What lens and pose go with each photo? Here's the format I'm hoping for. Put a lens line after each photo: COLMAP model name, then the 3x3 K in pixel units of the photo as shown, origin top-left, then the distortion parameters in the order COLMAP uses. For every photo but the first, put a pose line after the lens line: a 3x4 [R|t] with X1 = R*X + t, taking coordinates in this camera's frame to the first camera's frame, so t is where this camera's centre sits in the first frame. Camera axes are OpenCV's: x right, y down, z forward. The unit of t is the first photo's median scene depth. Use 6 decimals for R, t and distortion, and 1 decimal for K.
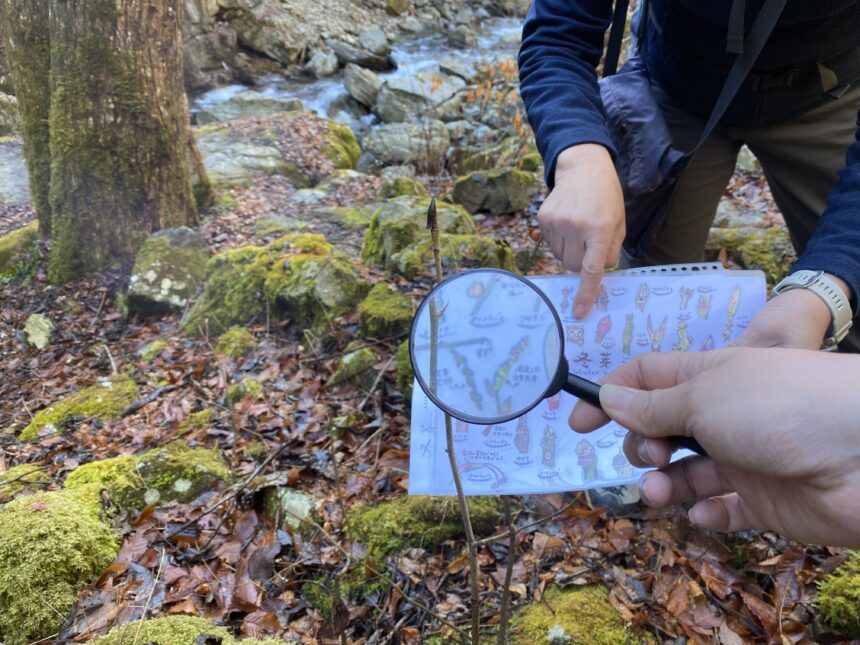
lens RADIAL K [[649.8, 0, 430.0], [0, 649.8, 322.5], [0, 0, 1]] dist [0.057662, -0.080930]
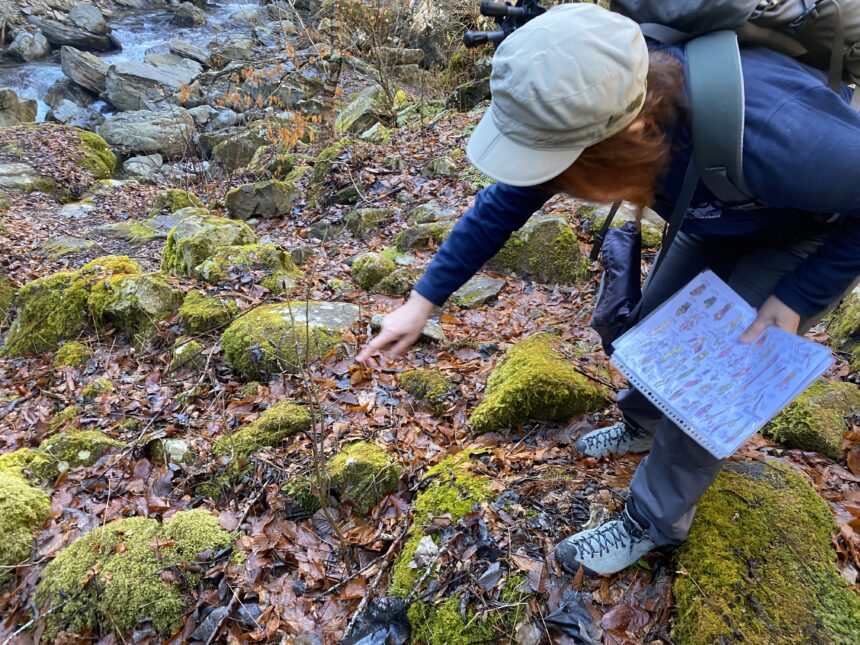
lens RADIAL K [[649.8, 0, 430.0], [0, 649.8, 322.5], [0, 0, 1]] dist [0.057662, -0.080930]
pose [[0.932208, -0.152481, 0.328235, -0.069950], [0.139003, 0.988203, 0.064291, -0.014245], [-0.334166, -0.014307, 0.942406, -0.394560]]
